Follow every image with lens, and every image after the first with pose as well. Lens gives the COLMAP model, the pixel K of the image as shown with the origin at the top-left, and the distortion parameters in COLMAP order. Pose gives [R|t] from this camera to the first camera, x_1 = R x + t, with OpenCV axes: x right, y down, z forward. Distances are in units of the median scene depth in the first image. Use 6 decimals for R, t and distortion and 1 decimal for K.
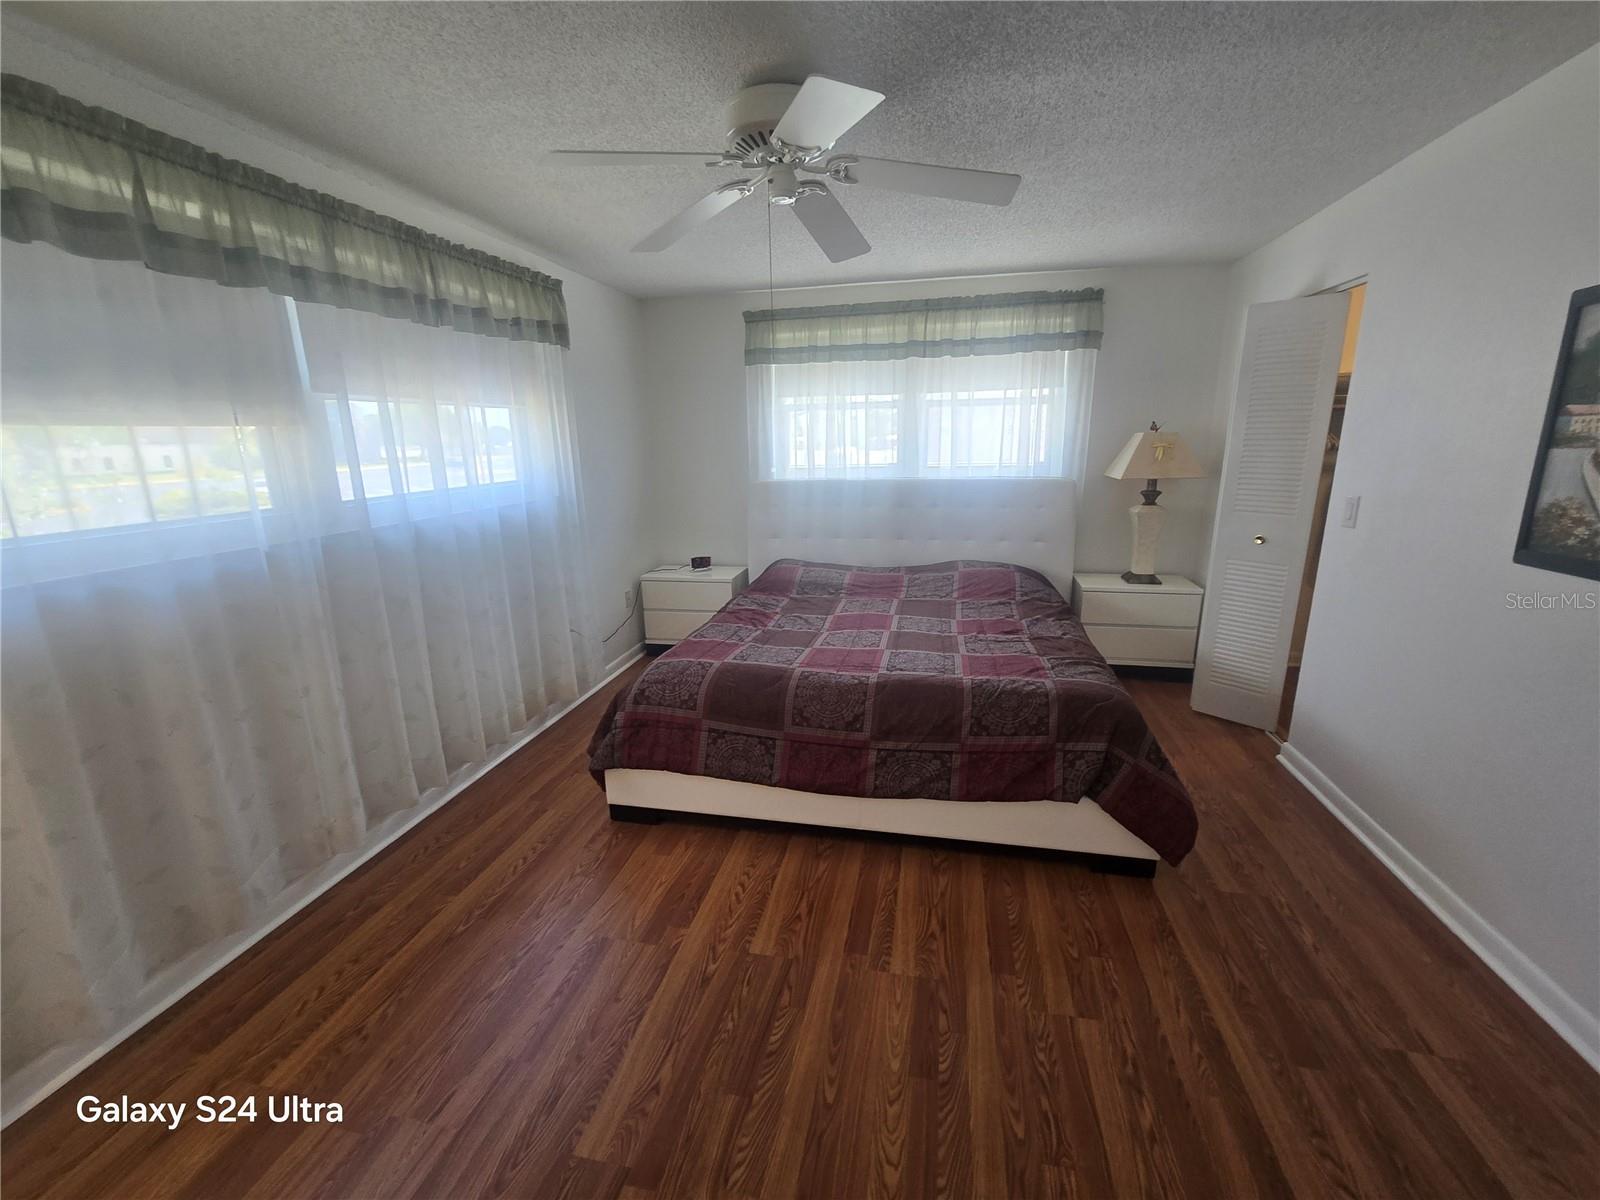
lens RADIAL K [[658.3, 0, 799.9], [0, 658.3, 598.5], [0, 0, 1]] dist [-0.002827, 0.000997]
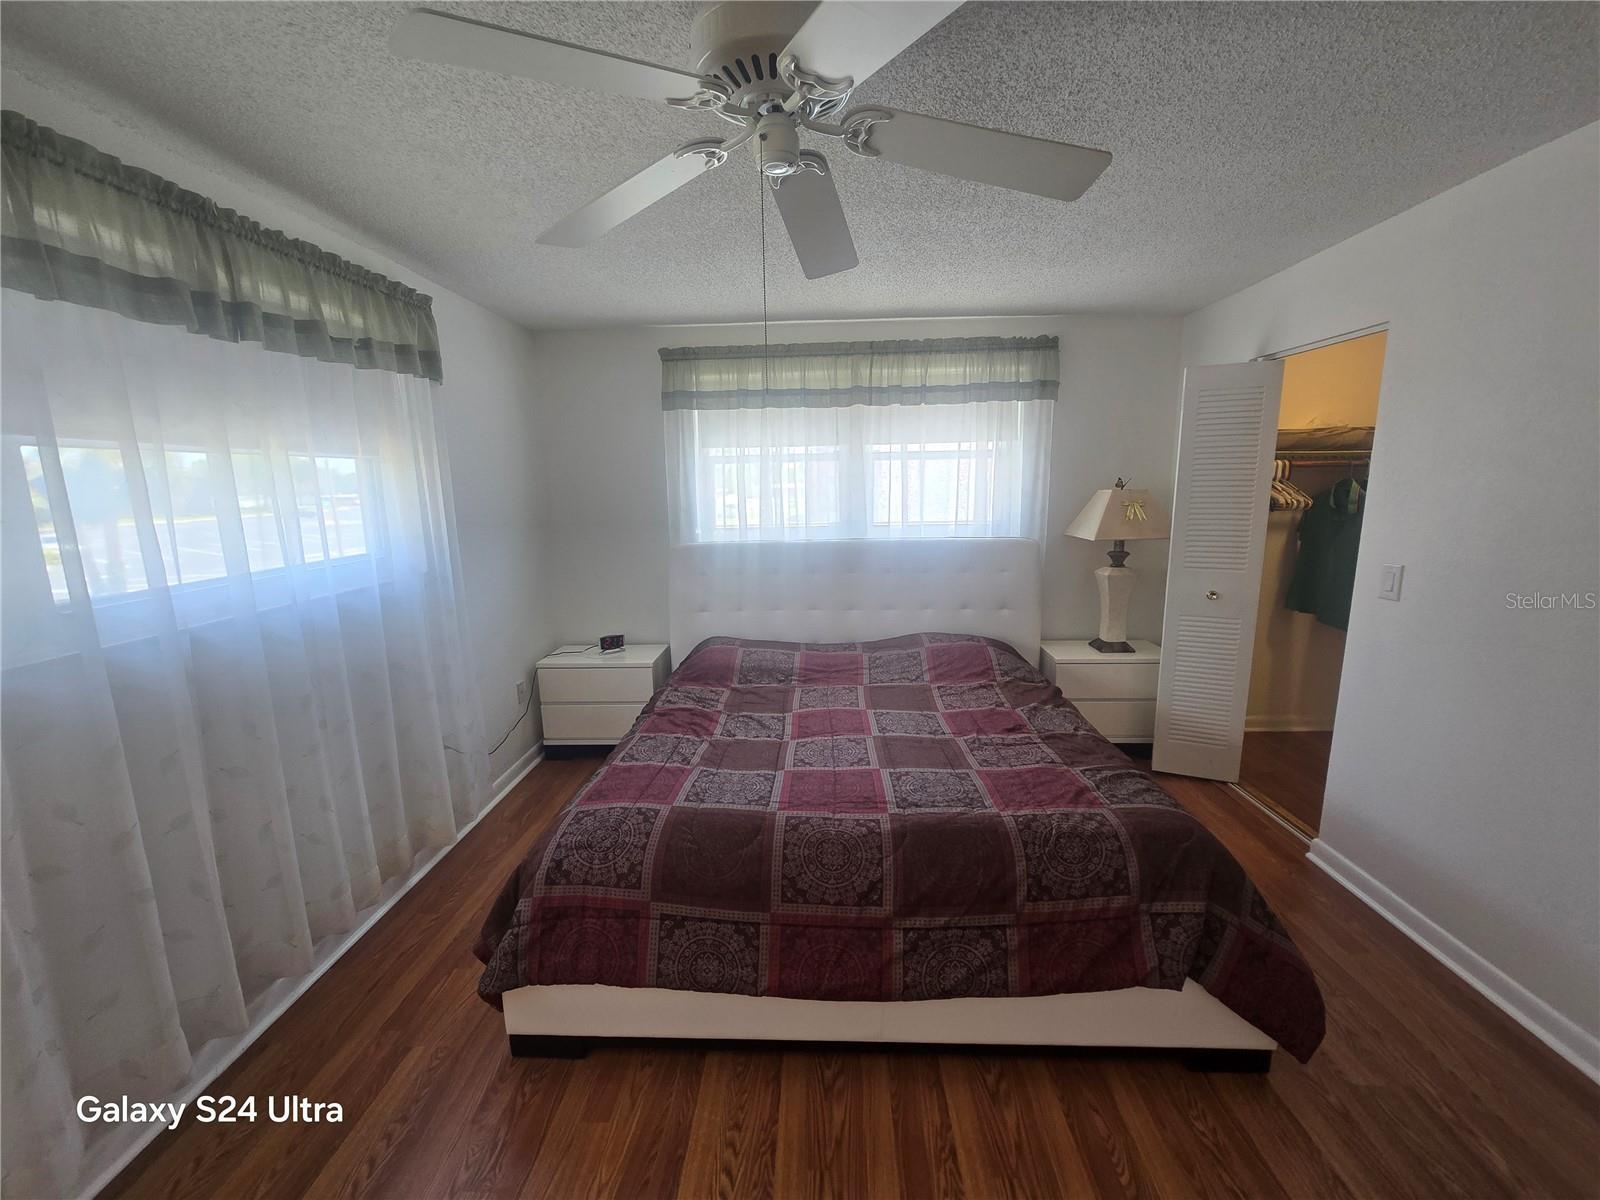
lens RADIAL K [[656.7, 0, 797.4], [0, 656.7, 602.2], [0, 0, 1]] dist [-0.004467, 0.000486]
pose [[0.986261, -0.027487, 0.162892, -0.083392], [0.037932, 0.997394, -0.061366, -0.071131], [-0.160781, 0.066702, 0.984734, 0.226331]]
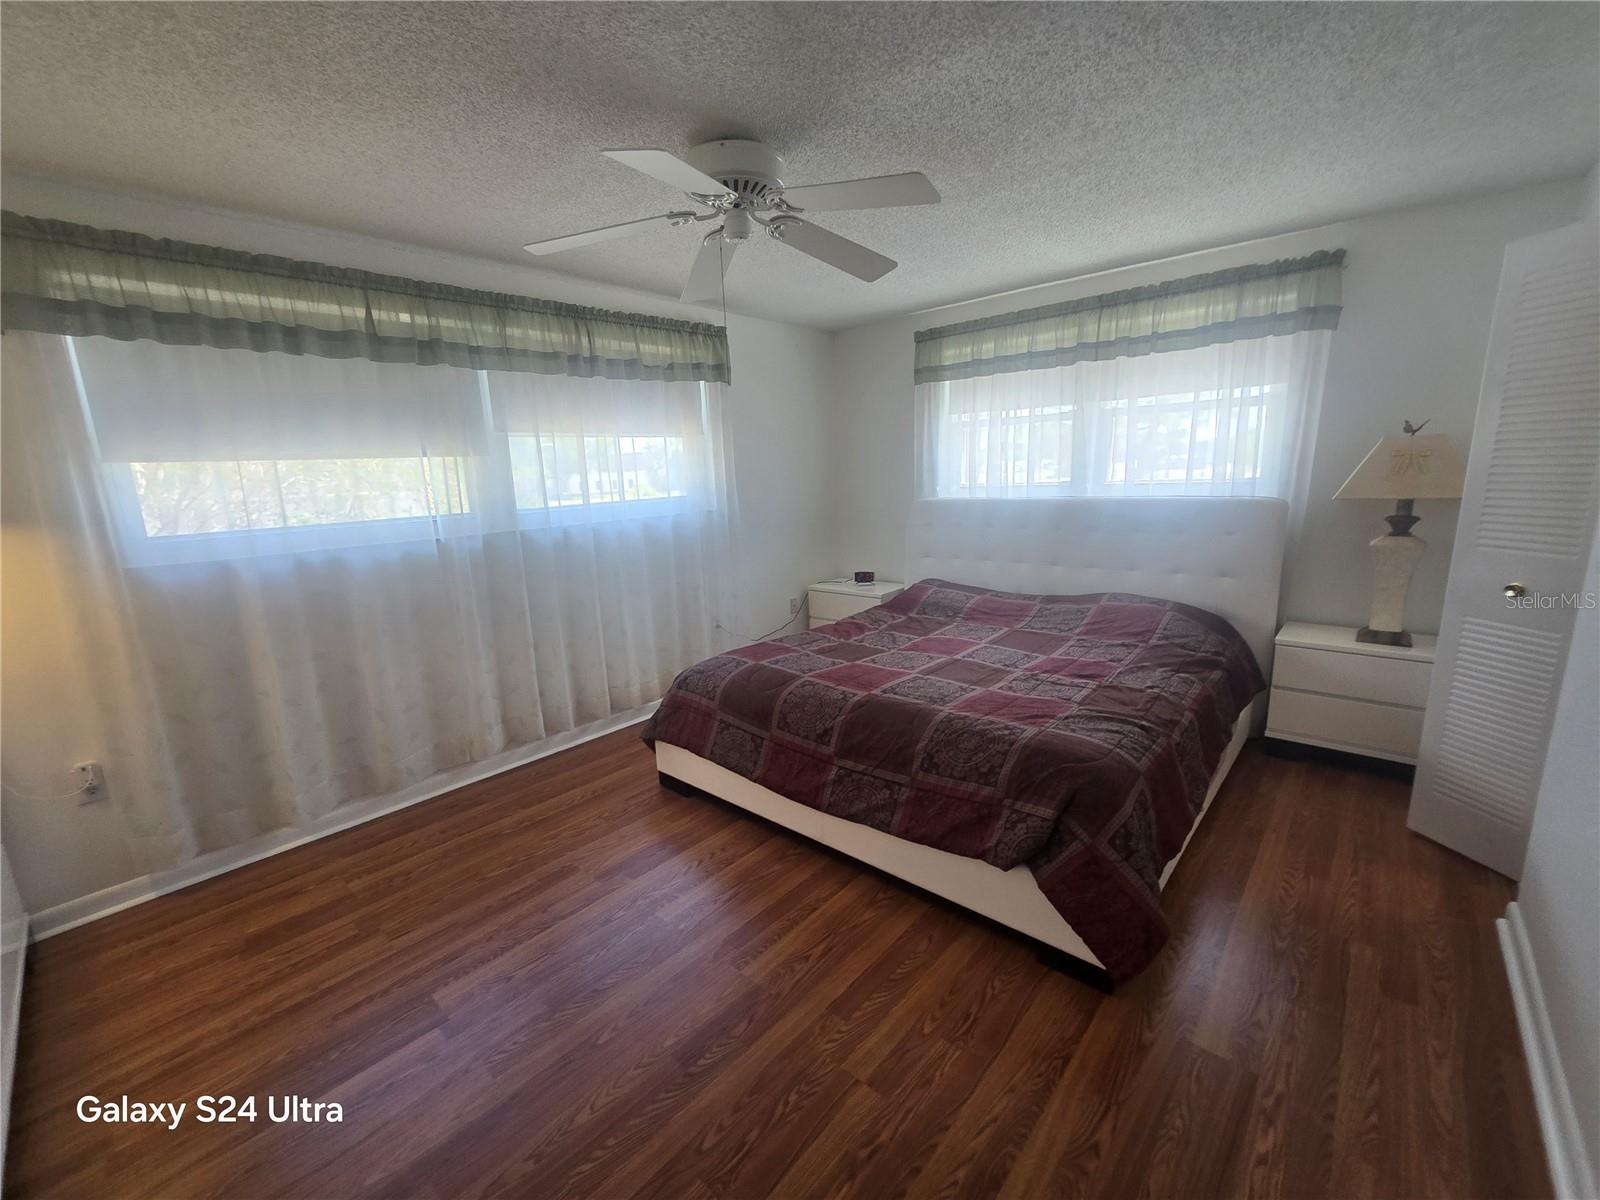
lens RADIAL K [[655.2, 0, 798.2], [0, 655.2, 601.9], [0, 0, 1]] dist [-0.003196, 0.001347]
pose [[0.869639, 0.083619, -0.486556, 0.415861], [-0.095863, 0.995395, -0.000272, -0.008968], [0.484292, 0.046879, 0.873649, 0.077387]]
